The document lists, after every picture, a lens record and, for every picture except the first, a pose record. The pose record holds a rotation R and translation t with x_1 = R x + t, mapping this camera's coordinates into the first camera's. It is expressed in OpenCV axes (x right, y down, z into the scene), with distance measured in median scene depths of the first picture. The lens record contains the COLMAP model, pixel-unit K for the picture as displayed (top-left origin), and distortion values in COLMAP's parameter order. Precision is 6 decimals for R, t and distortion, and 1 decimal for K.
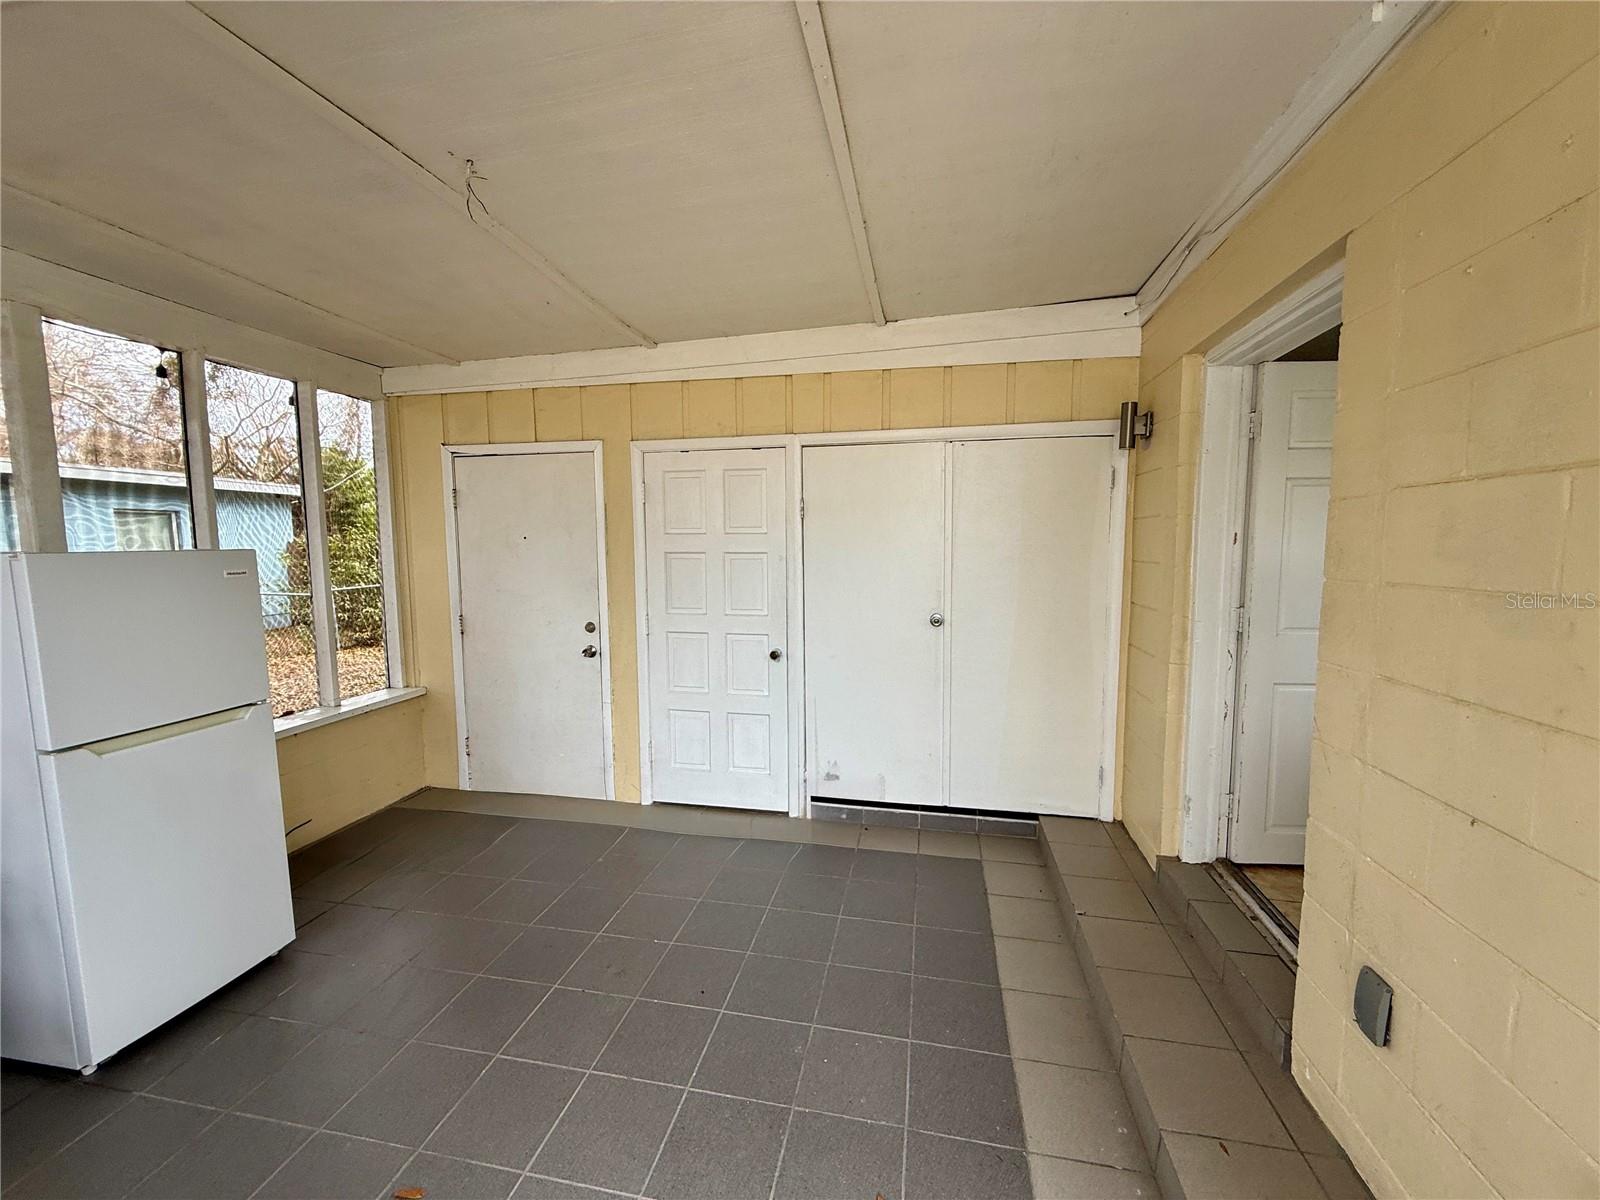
lens RADIAL K [[639.1, 0, 800.4], [0, 639.1, 602.8], [0, 0, 1]] dist [-0.000771, -0.000364]
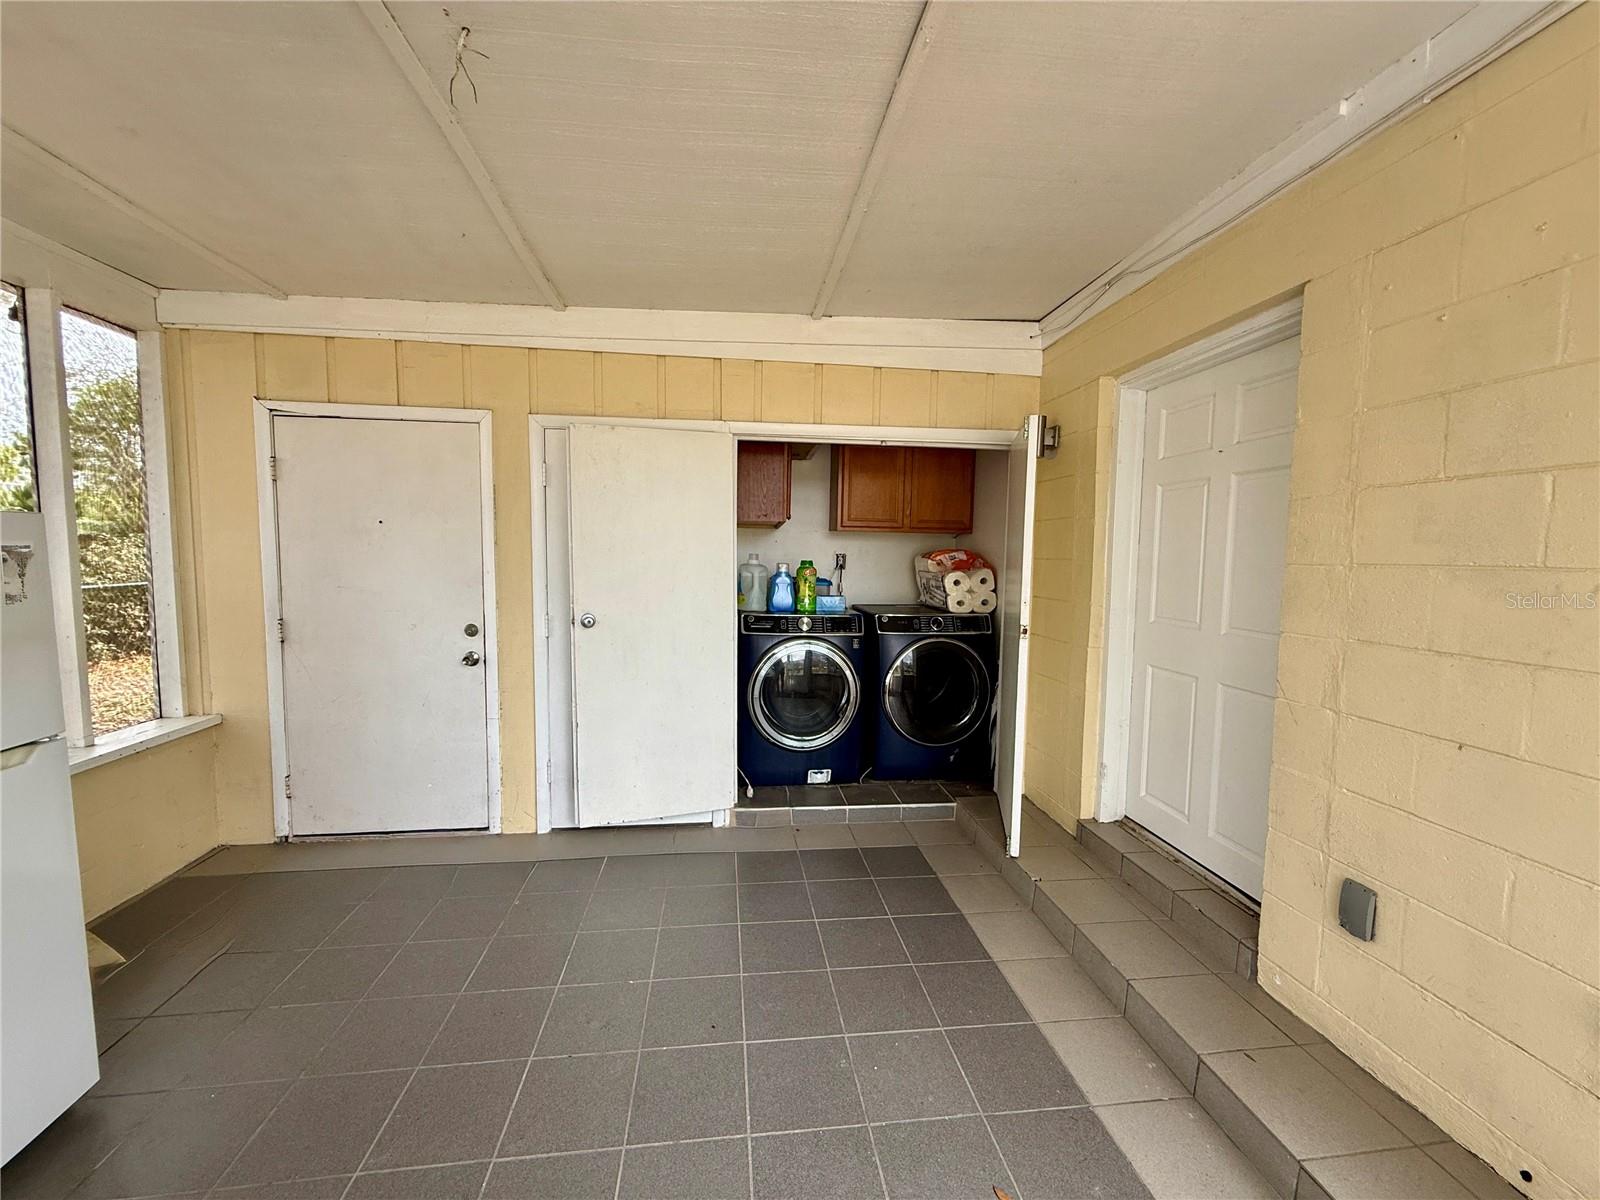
lens RADIAL K [[638.5, 0, 799.7], [0, 638.5, 601.9], [0, 0, 1]] dist [-0.000821, 0.000026]
pose [[0.948313, -0.005639, 0.317285, -0.203478], [0.010624, 0.999846, -0.013984, 0.019082], [-0.317157, 0.016632, 0.948227, 0.068321]]
